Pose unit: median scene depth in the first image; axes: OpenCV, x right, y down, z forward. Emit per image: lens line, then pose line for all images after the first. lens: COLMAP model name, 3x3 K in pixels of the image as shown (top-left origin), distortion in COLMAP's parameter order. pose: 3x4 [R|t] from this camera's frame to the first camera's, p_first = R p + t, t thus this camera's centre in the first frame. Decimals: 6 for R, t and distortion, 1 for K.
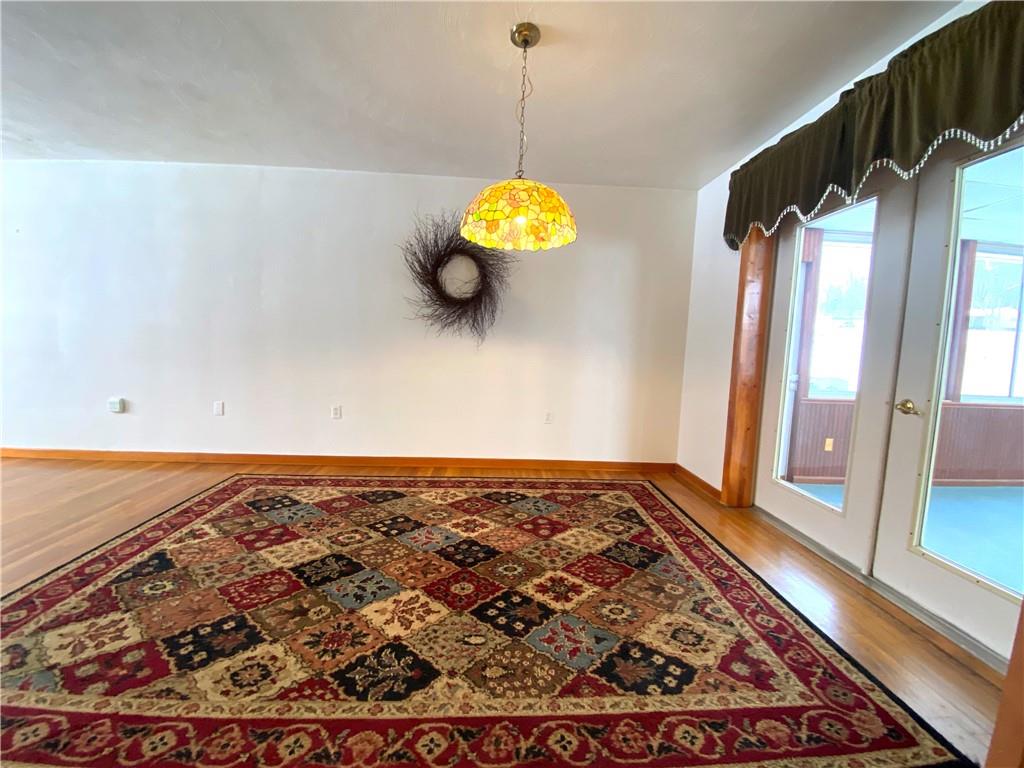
lens RADIAL K [[415.7, 0, 509.5], [0, 415.7, 384.2], [0, 0, 1]] dist [0.019519, -0.019626]
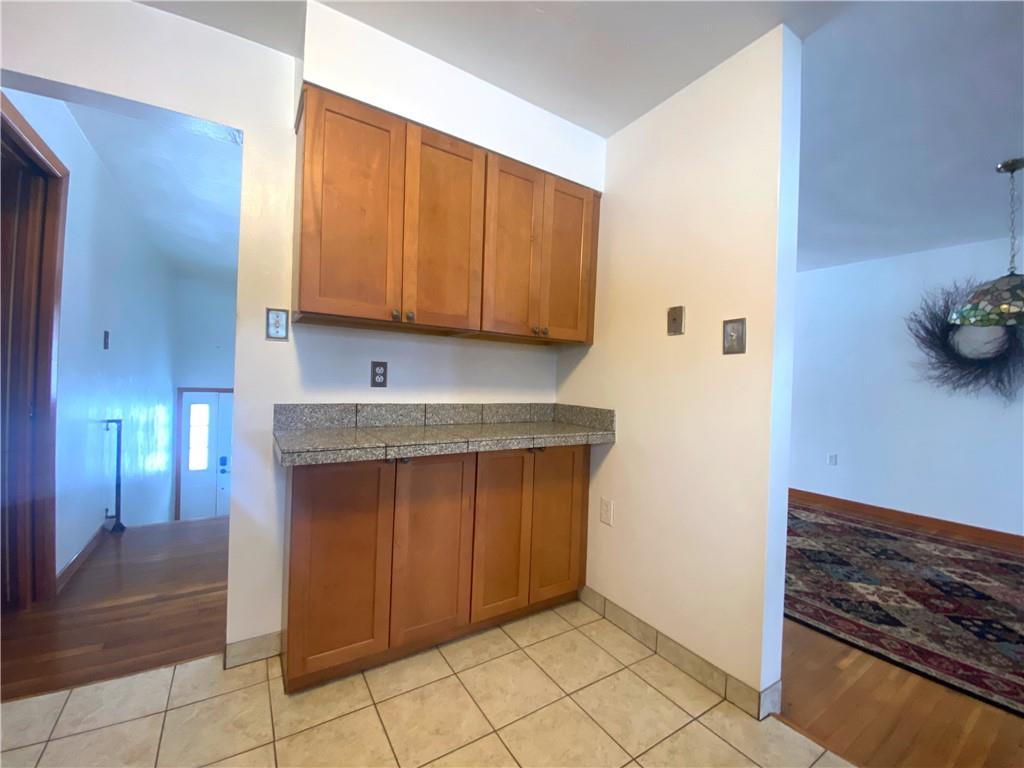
lens RADIAL K [[418.0, 0, 515.7], [0, 418.0, 381.0], [0, 0, 1]] dist [-0.003667, -0.012201]
pose [[0.507230, -0.009816, -0.861755, 0.225072], [-0.104262, 0.991892, -0.072667, 0.042843], [0.855481, 0.126708, 0.502094, -0.597801]]
